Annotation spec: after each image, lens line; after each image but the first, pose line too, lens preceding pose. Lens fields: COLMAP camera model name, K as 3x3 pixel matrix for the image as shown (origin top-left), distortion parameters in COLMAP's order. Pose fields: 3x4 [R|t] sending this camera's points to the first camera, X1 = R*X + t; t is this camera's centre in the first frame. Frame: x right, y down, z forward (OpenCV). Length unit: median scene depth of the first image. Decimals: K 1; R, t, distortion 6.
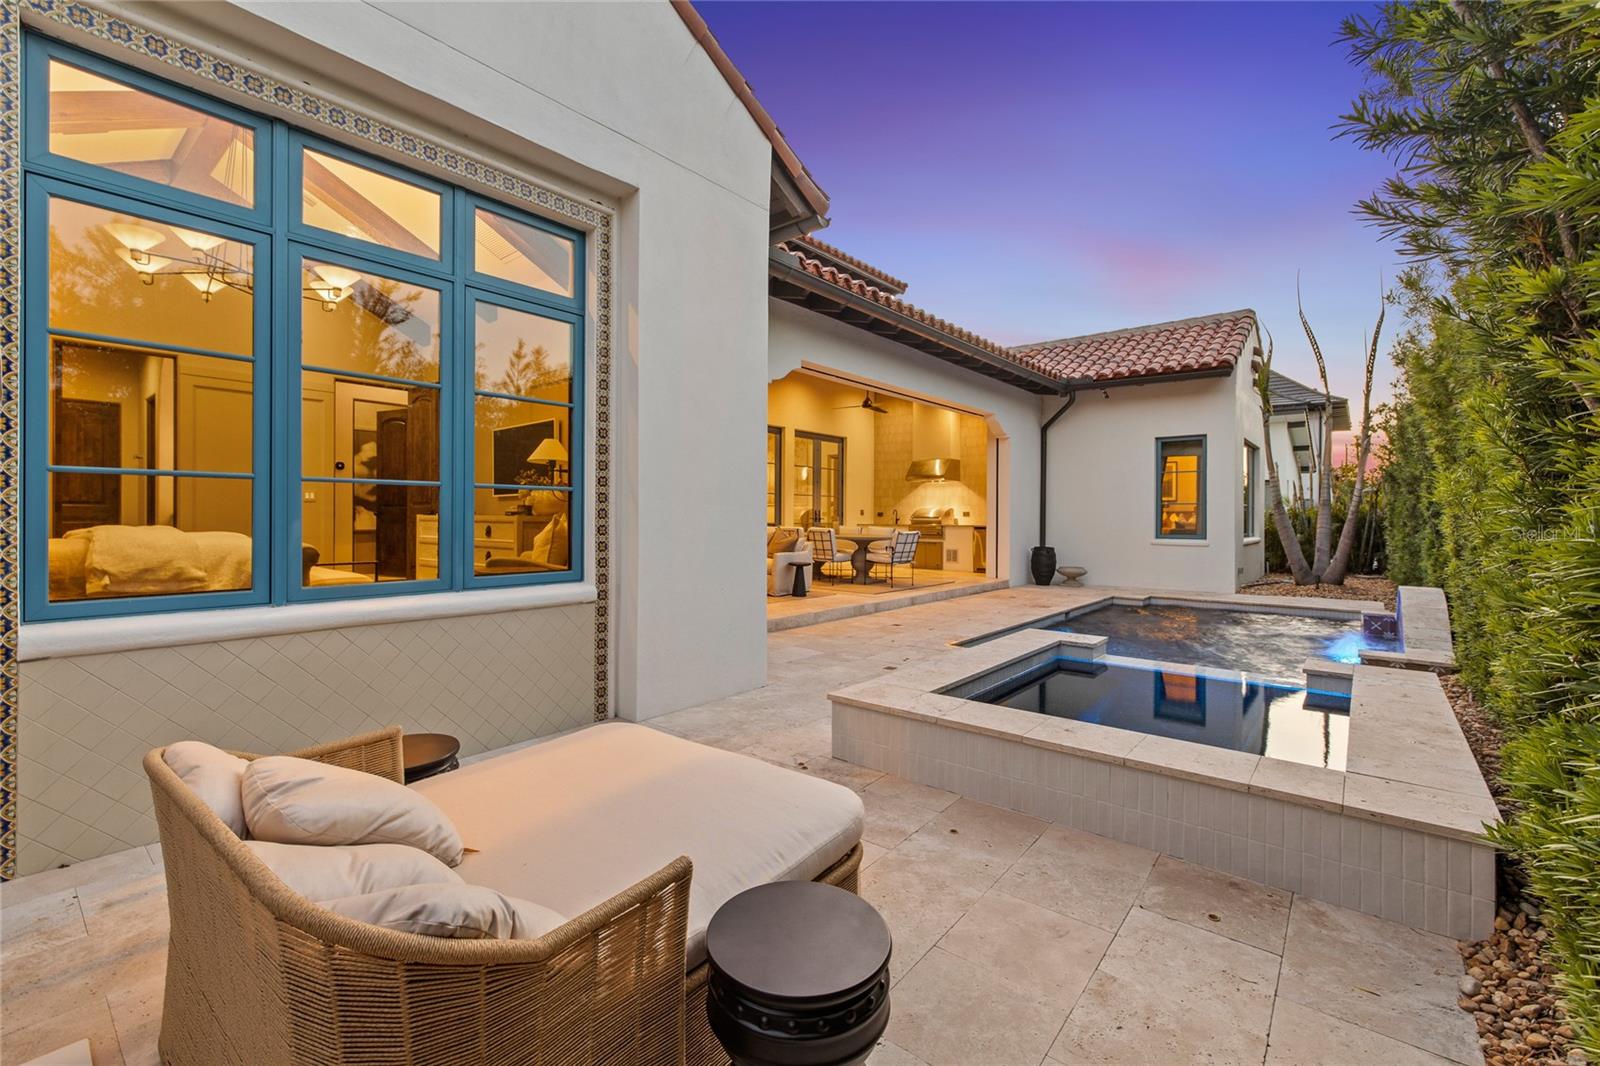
lens RADIAL K [[687.4, 0, 796.5], [0, 687.4, 517.5], [0, 0, 1]] dist [0.001287, 0.000105]
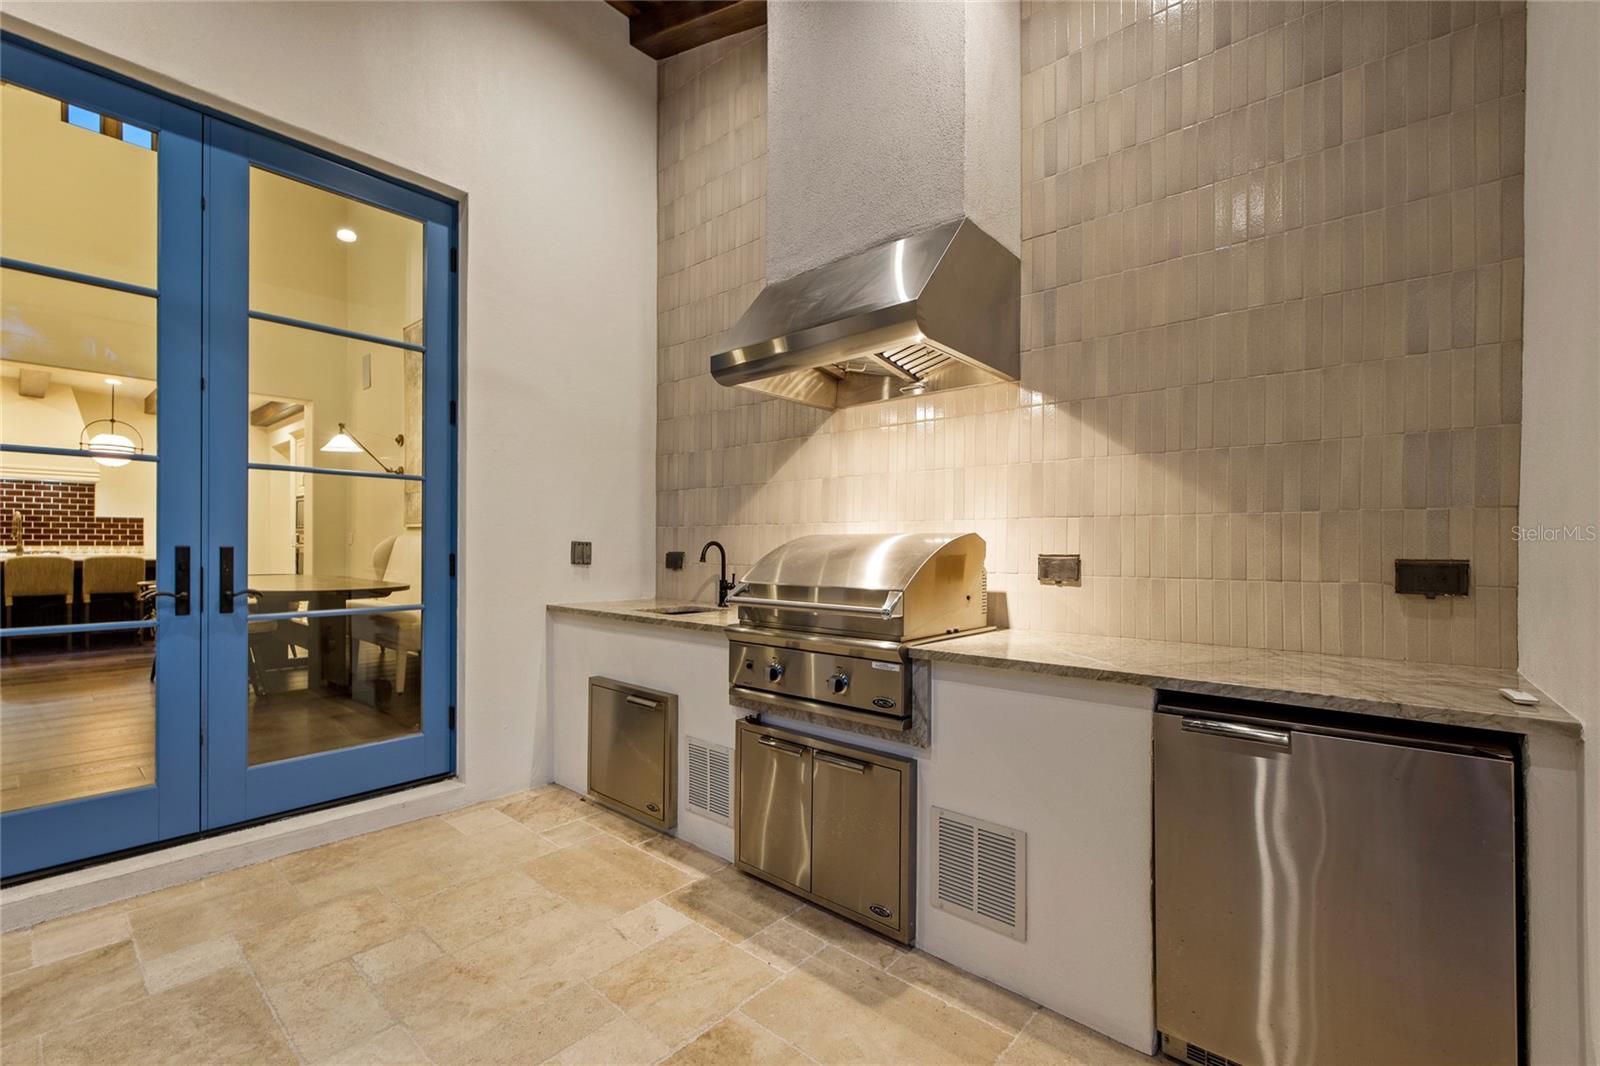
lens RADIAL K [[683.5, 0, 797.3], [0, 683.5, 541.3], [0, 0, 1]] dist [0.001817, 0.000361]
pose [[0.999804, -0.001903, -0.019691, 0.213447], [0.001779, 0.999978, -0.006320, -0.012190], [0.019703, 0.006283, 0.999786, 0.954357]]
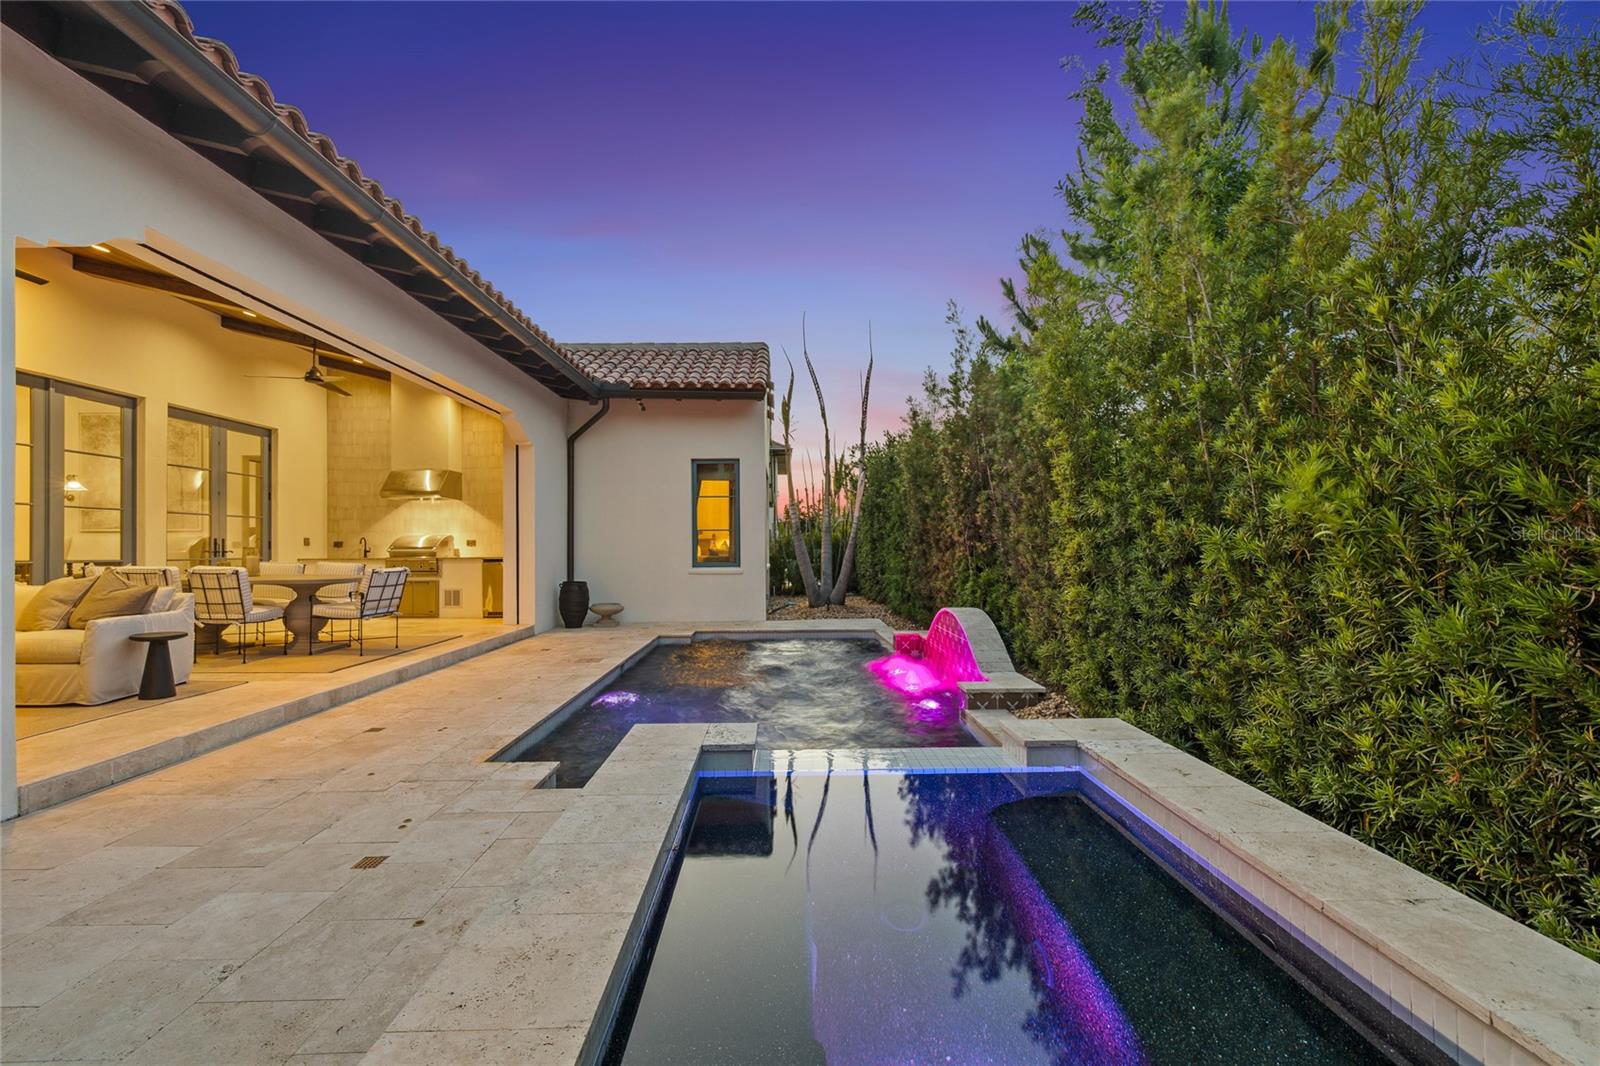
lens RADIAL K [[683.5, 0, 797.3], [0, 683.5, 541.3], [0, 0, 1]] dist [0.001817, 0.000361]
pose [[0.756198, -0.005381, 0.654321, 0.023523], [0.011768, 0.999916, -0.005376, 0.001928], [-0.654237, 0.011765, 0.756198, 0.202316]]
